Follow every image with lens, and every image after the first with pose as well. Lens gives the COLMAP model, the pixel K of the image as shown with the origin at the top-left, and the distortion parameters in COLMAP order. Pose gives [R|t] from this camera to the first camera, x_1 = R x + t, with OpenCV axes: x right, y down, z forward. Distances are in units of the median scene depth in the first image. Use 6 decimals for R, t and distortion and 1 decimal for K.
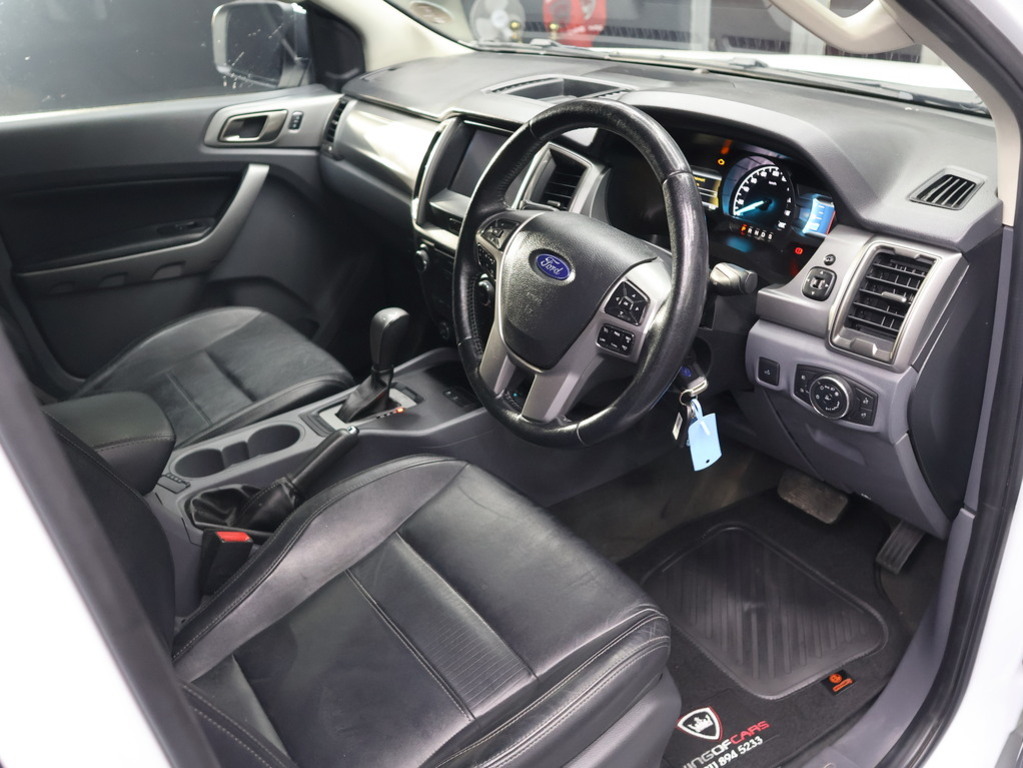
lens RADIAL K [[869.7, 0, 511.5], [0, 869.7, 384.0], [0, 0, 1]] dist [-0.000358, 0.006464]
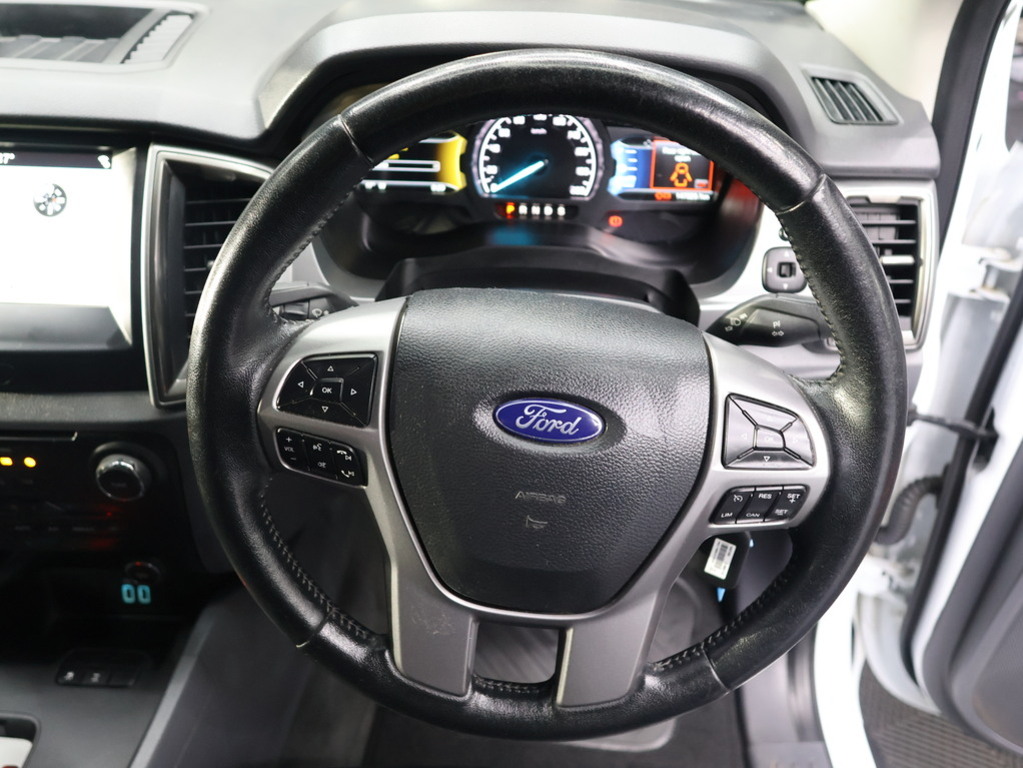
lens RADIAL K [[869.7, 0, 511.5], [0, 869.7, 384.0], [0, 0, 1]] dist [-0.000358, 0.006464]
pose [[0.599860, -0.421596, 0.680018, -0.231039], [0.325906, 0.904957, 0.273565, -0.240173], [-0.730721, 0.057521, 0.680248, 0.572408]]
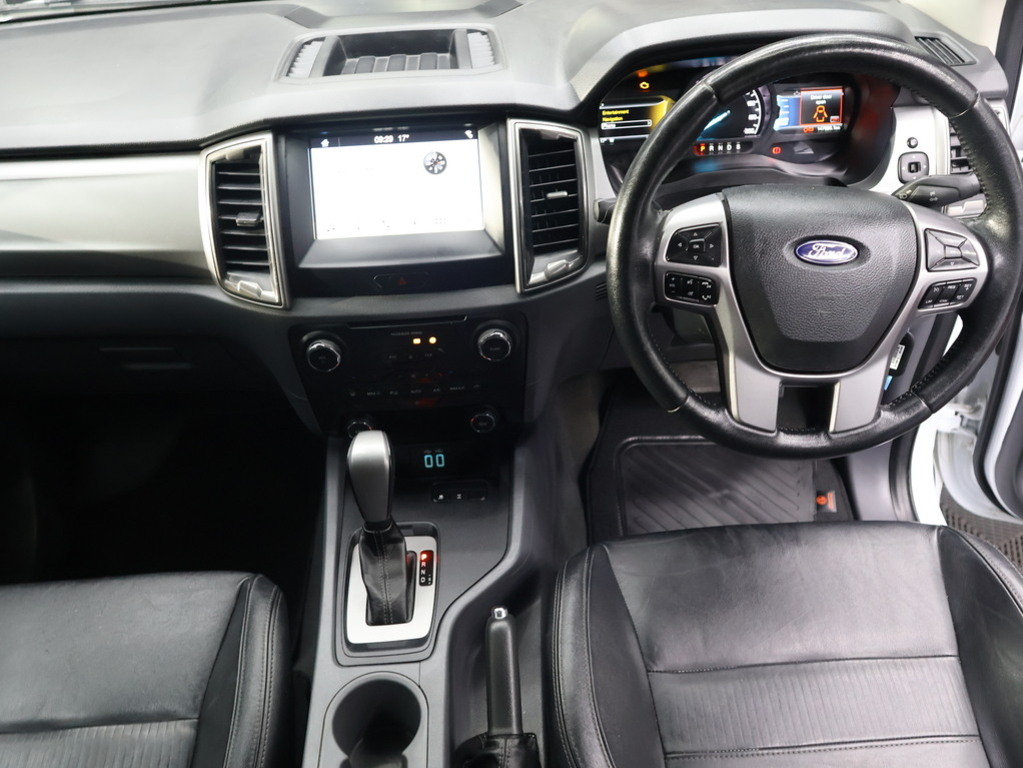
lens RADIAL K [[869.7, 0, 511.5], [0, 869.7, 384.0], [0, 0, 1]] dist [-0.000358, 0.006464]
pose [[0.538615, -0.487941, 0.686883, -0.602282], [0.404583, 0.864883, 0.297136, -0.321940], [-0.739058, 0.117860, 0.663251, 0.575008]]
